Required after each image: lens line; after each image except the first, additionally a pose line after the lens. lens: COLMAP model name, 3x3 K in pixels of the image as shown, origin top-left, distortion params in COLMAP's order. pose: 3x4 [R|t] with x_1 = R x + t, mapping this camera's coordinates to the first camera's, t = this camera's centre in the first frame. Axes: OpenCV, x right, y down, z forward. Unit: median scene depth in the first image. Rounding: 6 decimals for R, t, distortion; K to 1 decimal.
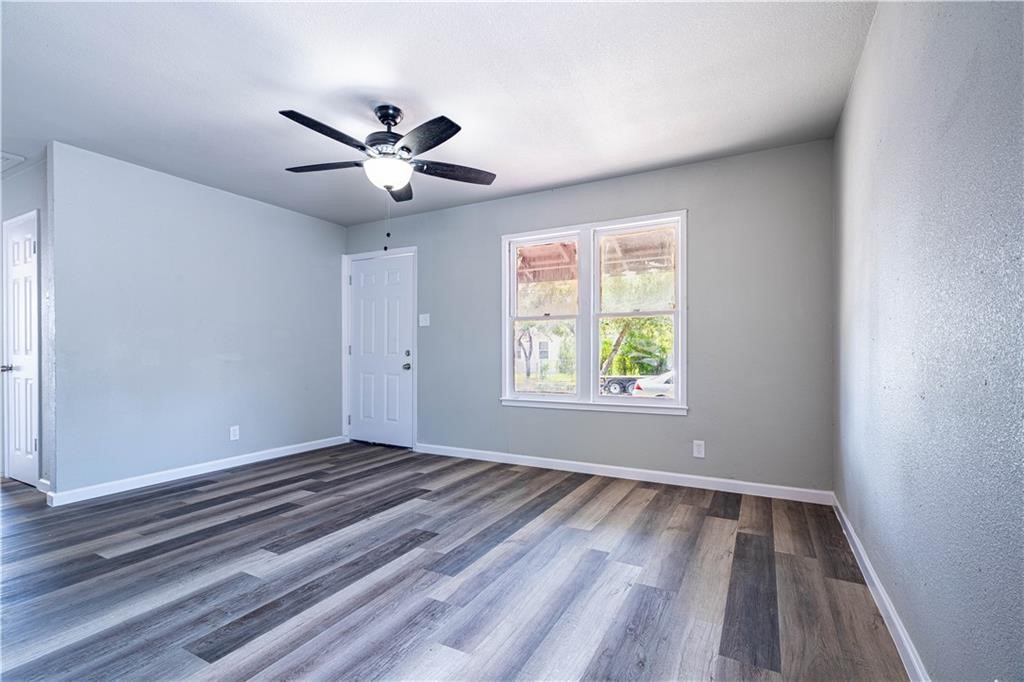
lens RADIAL K [[466.2, 0, 512.8], [0, 466.2, 353.3], [0, 0, 1]] dist [-0.003097, 0.000003]
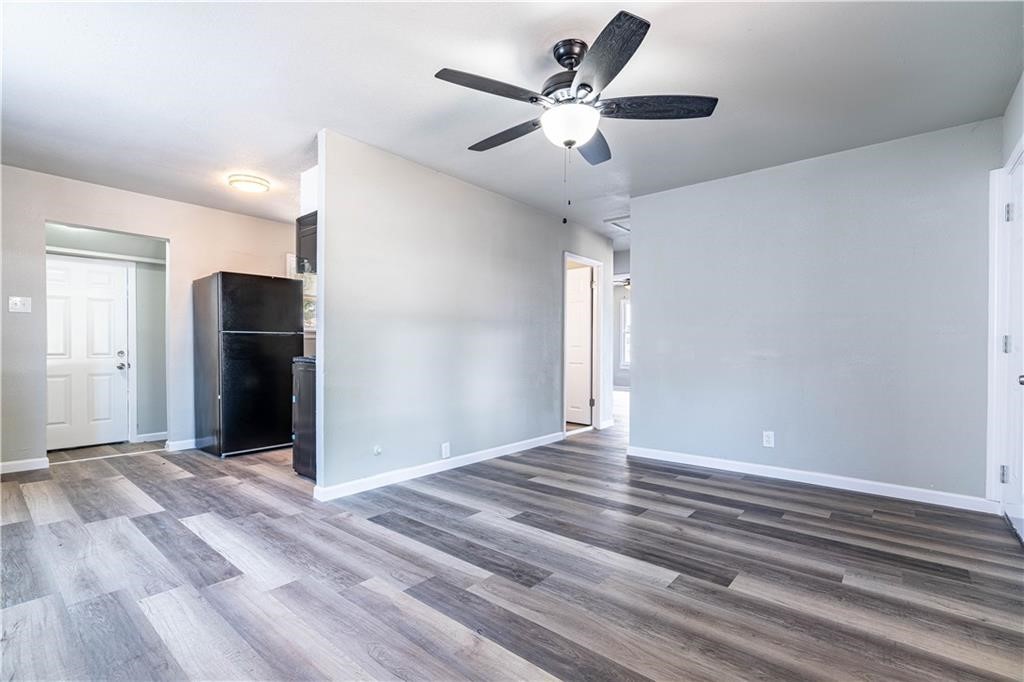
lens RADIAL K [[466.2, 0, 512.8], [0, 466.2, 353.3], [0, 0, 1]] dist [-0.003097, 0.000003]
pose [[-0.205222, 0.011444, -0.978649, 0.578015], [-0.005589, 0.999902, 0.012864, 0.000286], [0.978700, 0.008110, -0.205138, 1.124155]]
